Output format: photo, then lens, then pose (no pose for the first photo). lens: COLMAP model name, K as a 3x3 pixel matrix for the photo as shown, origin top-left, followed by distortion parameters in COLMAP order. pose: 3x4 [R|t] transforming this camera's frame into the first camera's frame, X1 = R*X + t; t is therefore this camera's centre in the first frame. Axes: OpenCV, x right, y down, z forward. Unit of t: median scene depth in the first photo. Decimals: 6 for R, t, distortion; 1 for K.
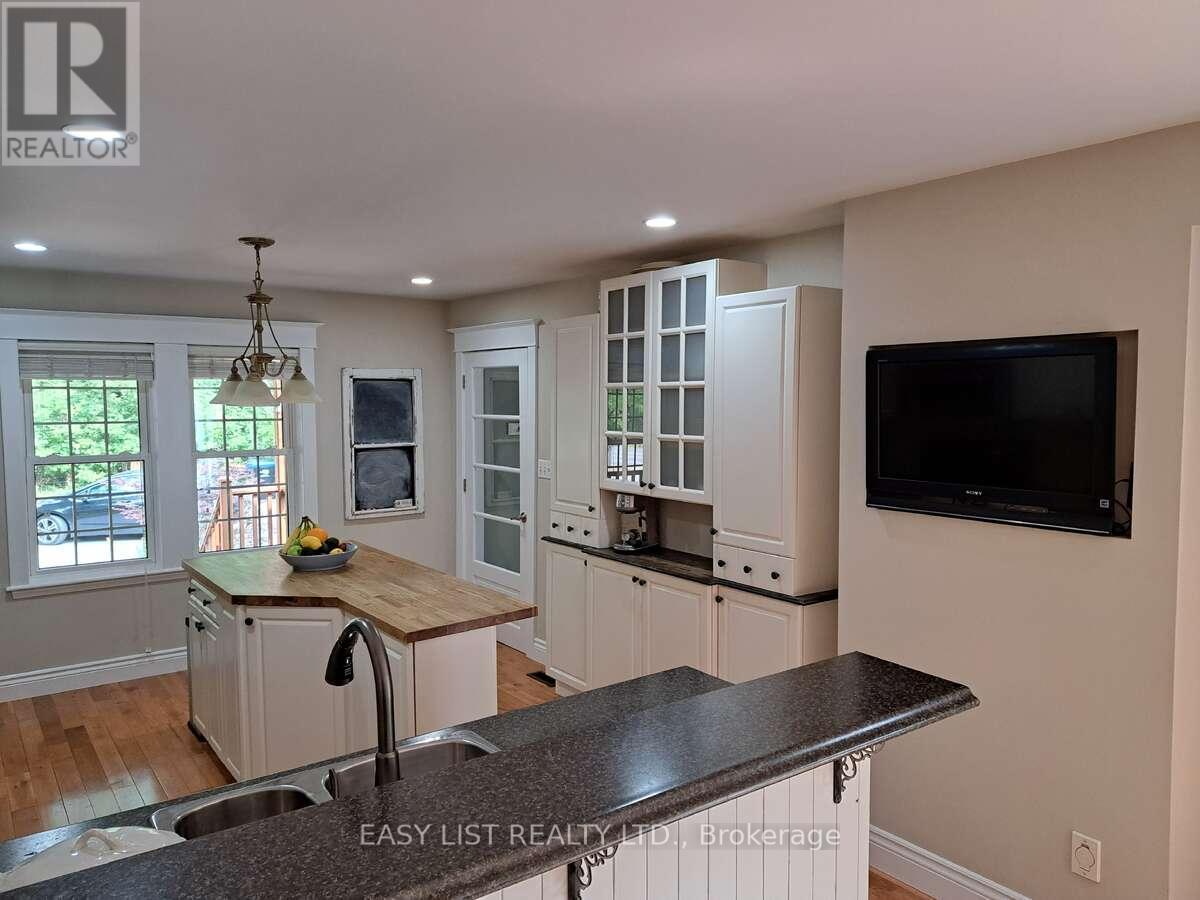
lens RADIAL K [[853.6, 0, 604.8], [0, 853.6, 445.3], [0, 0, 1]] dist [0.072598, -0.071794]
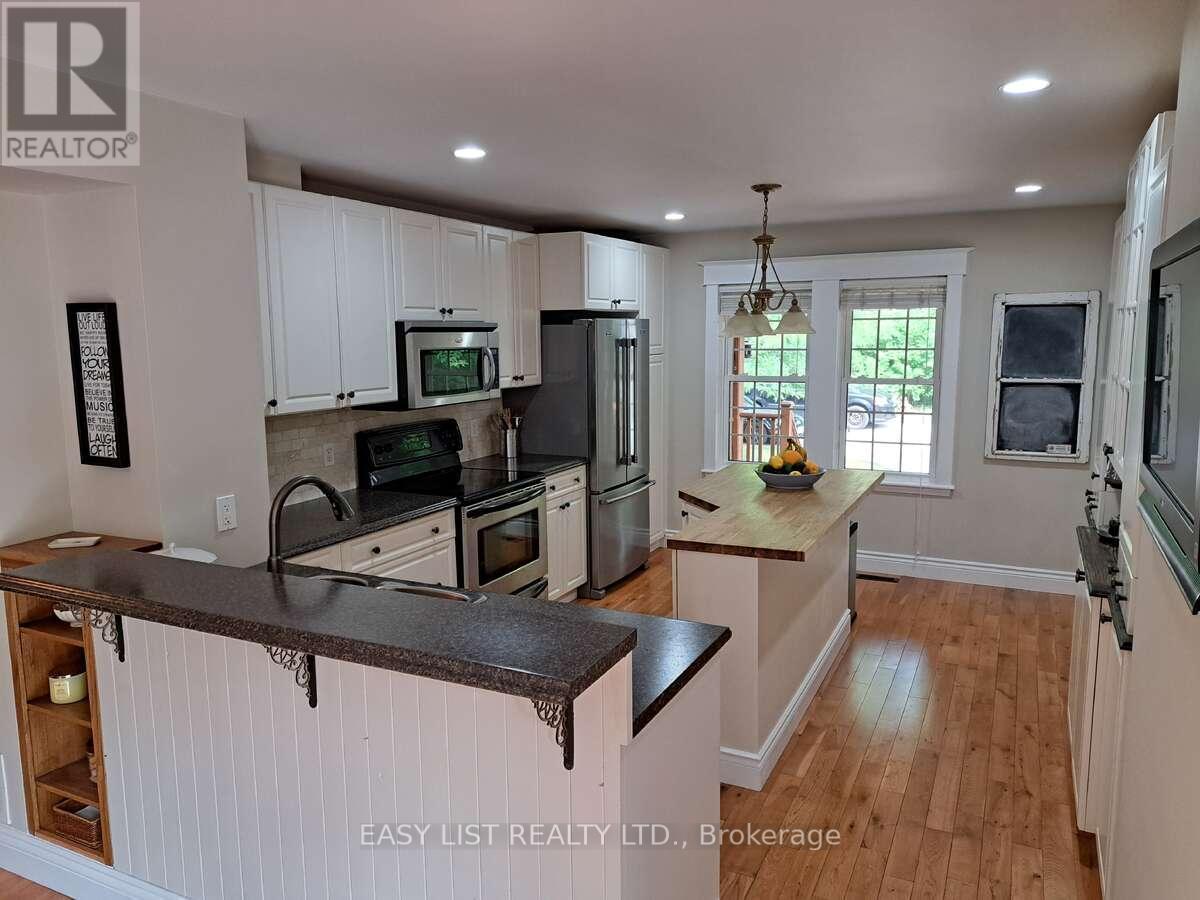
lens RADIAL K [[853.6, 0, 604.8], [0, 853.6, 445.3], [0, 0, 1]] dist [0.072598, -0.071794]
pose [[0.454197, 0.118945, -0.882925, 0.340040], [-0.045739, 0.992854, 0.110225, -0.011937], [0.889726, -0.009680, 0.456392, 0.198384]]
